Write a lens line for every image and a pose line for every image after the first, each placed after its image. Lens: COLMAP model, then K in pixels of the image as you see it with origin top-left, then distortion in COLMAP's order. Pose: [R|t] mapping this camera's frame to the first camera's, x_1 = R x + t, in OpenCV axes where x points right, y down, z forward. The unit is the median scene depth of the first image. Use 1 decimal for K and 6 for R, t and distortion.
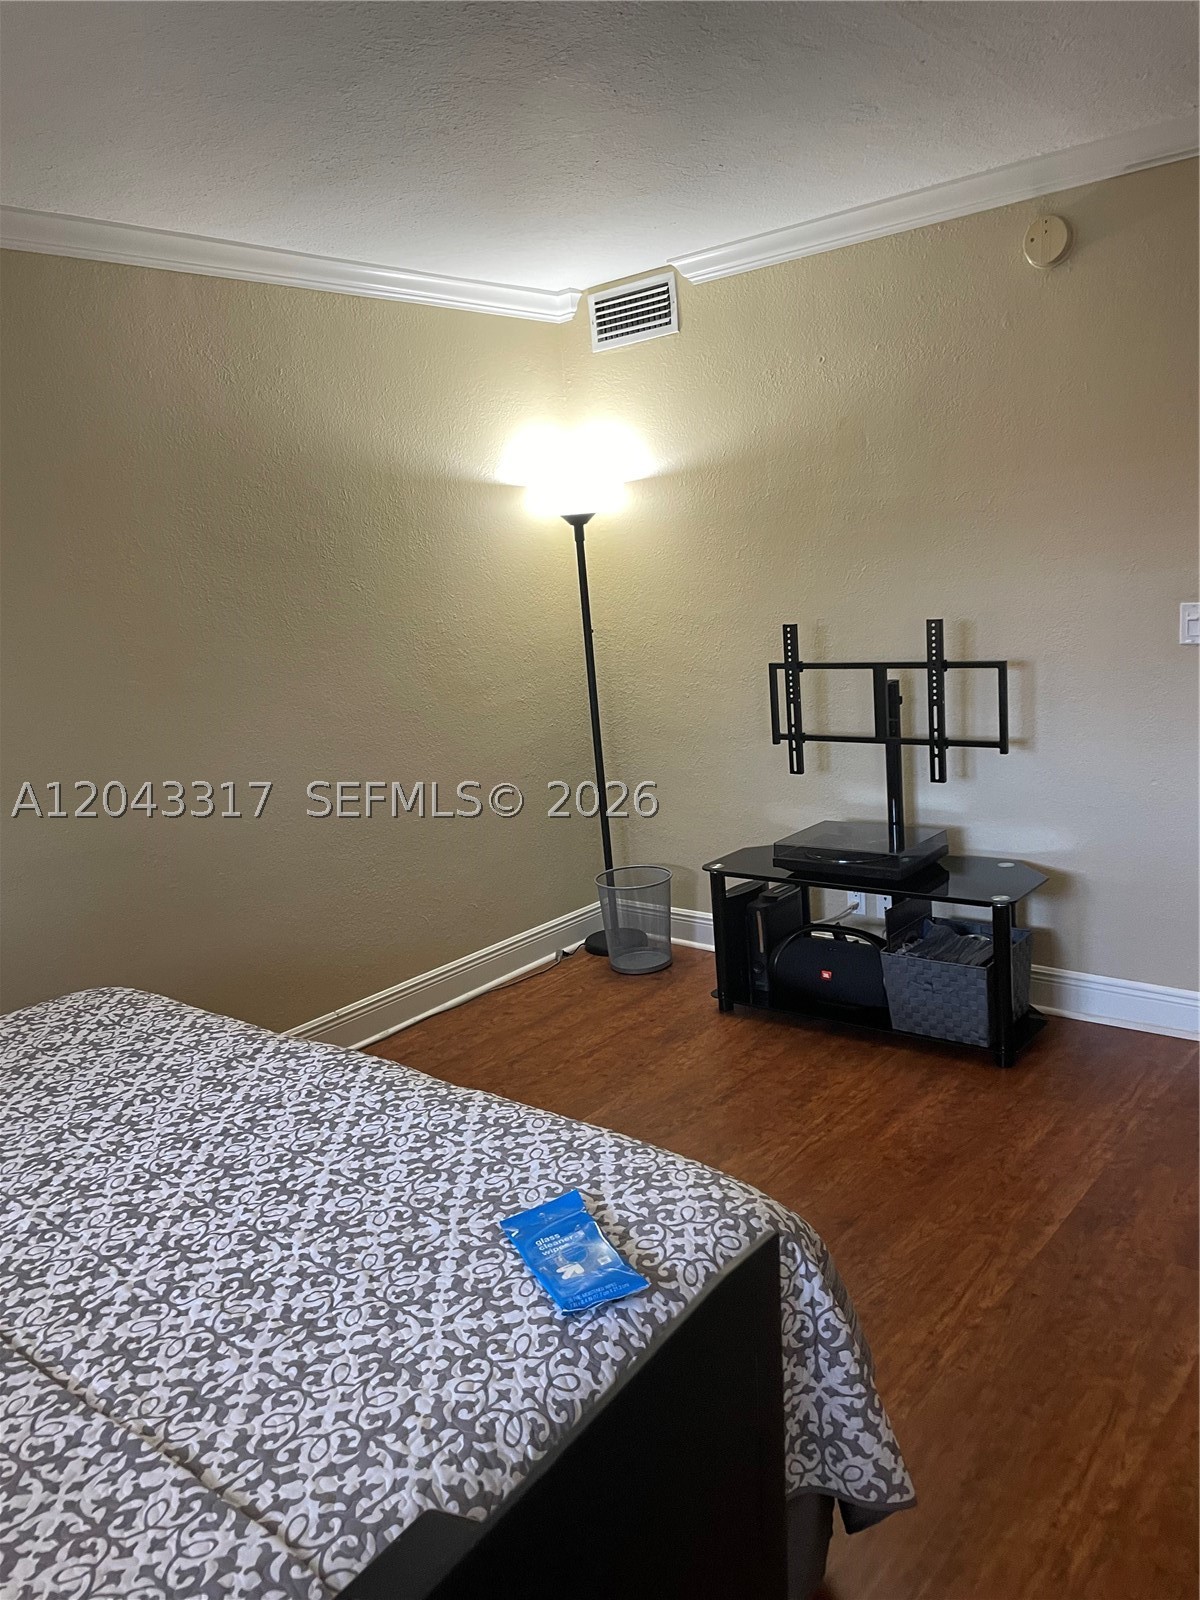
lens RADIAL K [[1233.9, 0, 592.8], [0, 1233.9, 800.4], [0, 0, 1]] dist [0.089307, -0.126079]
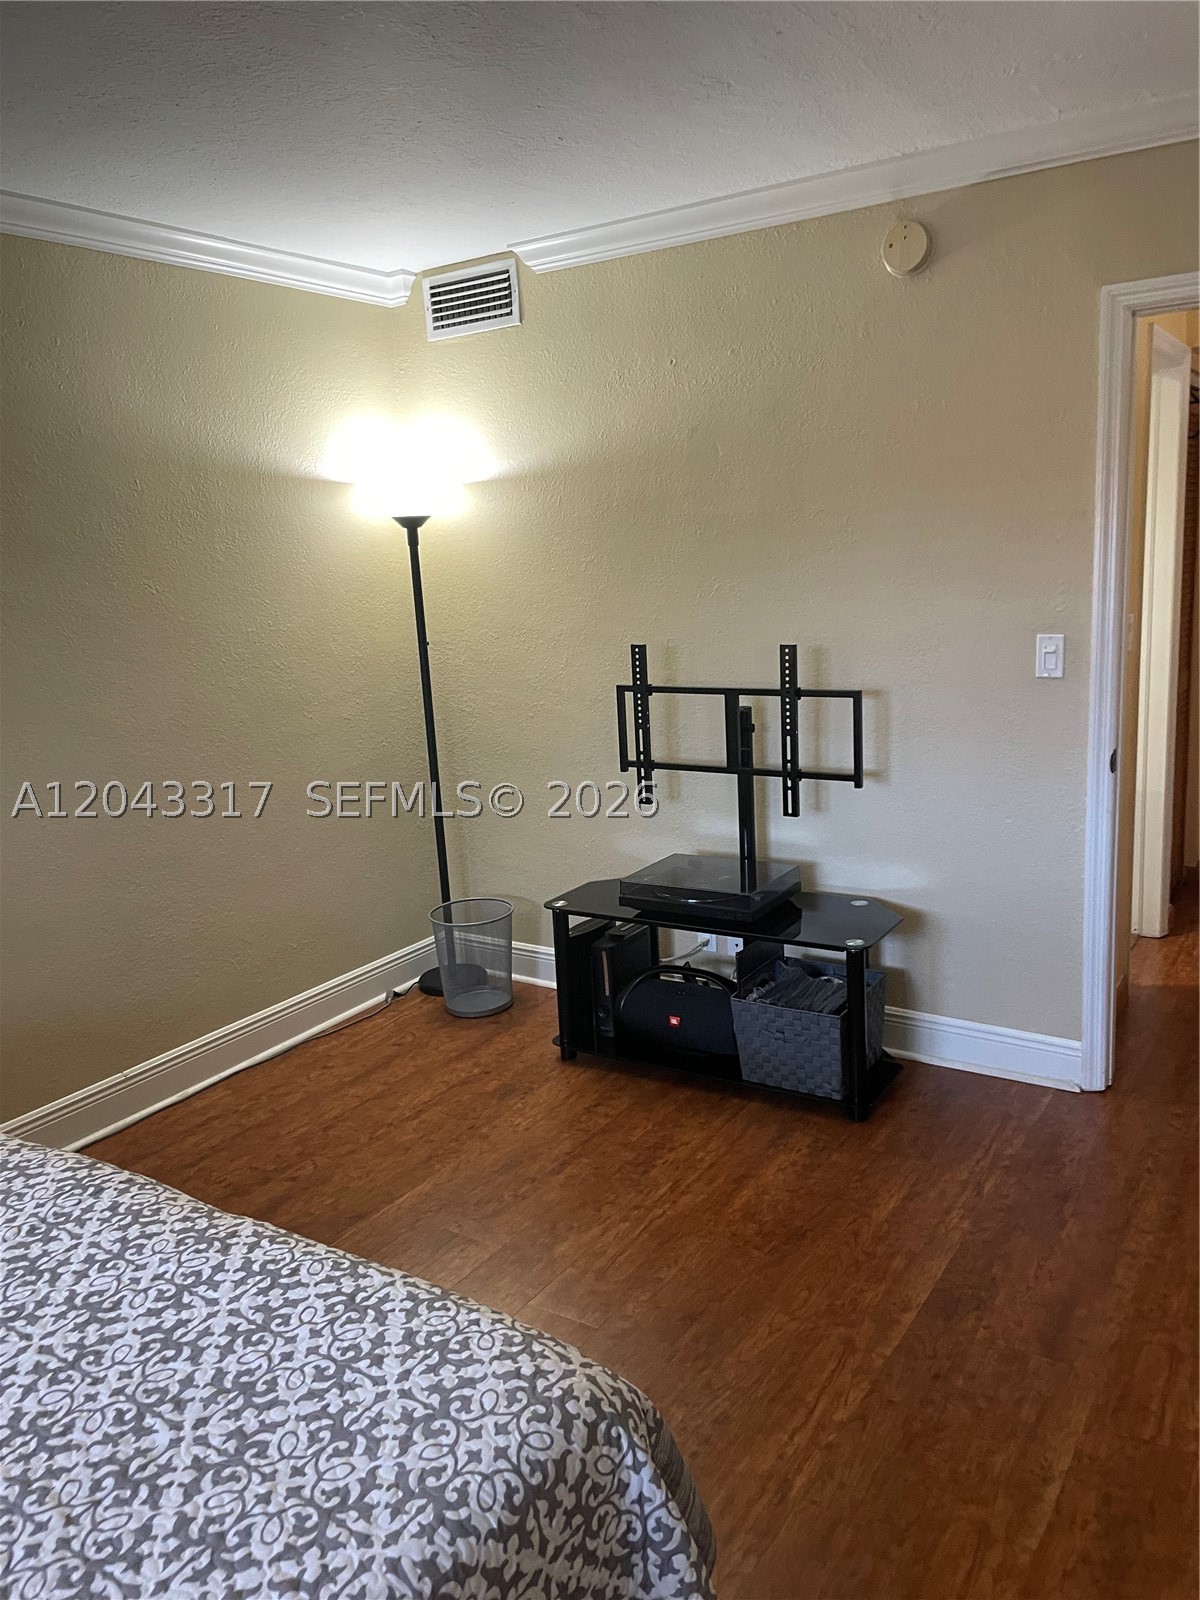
lens RADIAL K [[1222.4, 0, 612.4], [0, 1222.4, 795.5], [0, 0, 1]] dist [0.100791, -0.132537]
pose [[0.991847, 0.006256, 0.127284, 0.027028], [-0.005984, 0.999979, -0.002523, -0.030591], [-0.127297, 0.001741, 0.991863, 0.102643]]
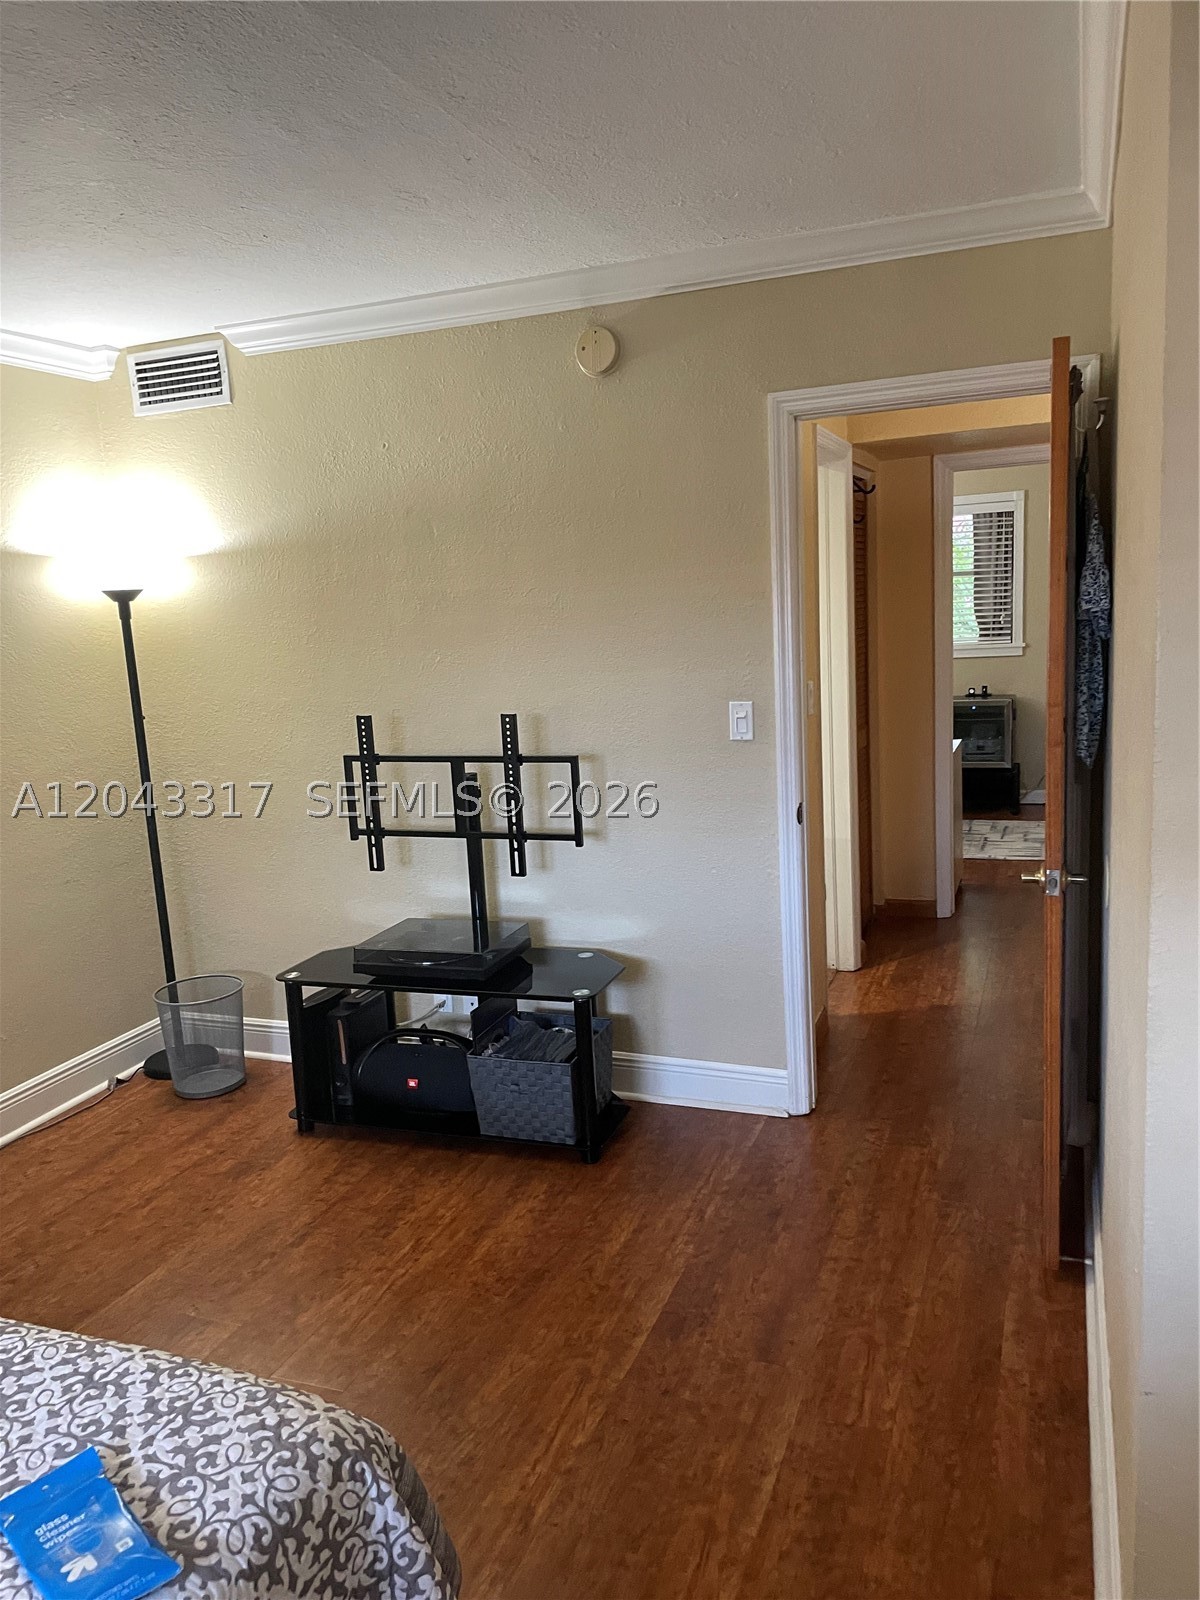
lens RADIAL K [[1226.1, 0, 592.9], [0, 1226.1, 807.5], [0, 0, 1]] dist [0.099673, -0.126383]
pose [[0.946964, -0.023350, 0.320489, 0.024076], [0.038138, 0.998474, -0.039939, -0.031488], [-0.319067, 0.050044, 0.946410, 0.056220]]
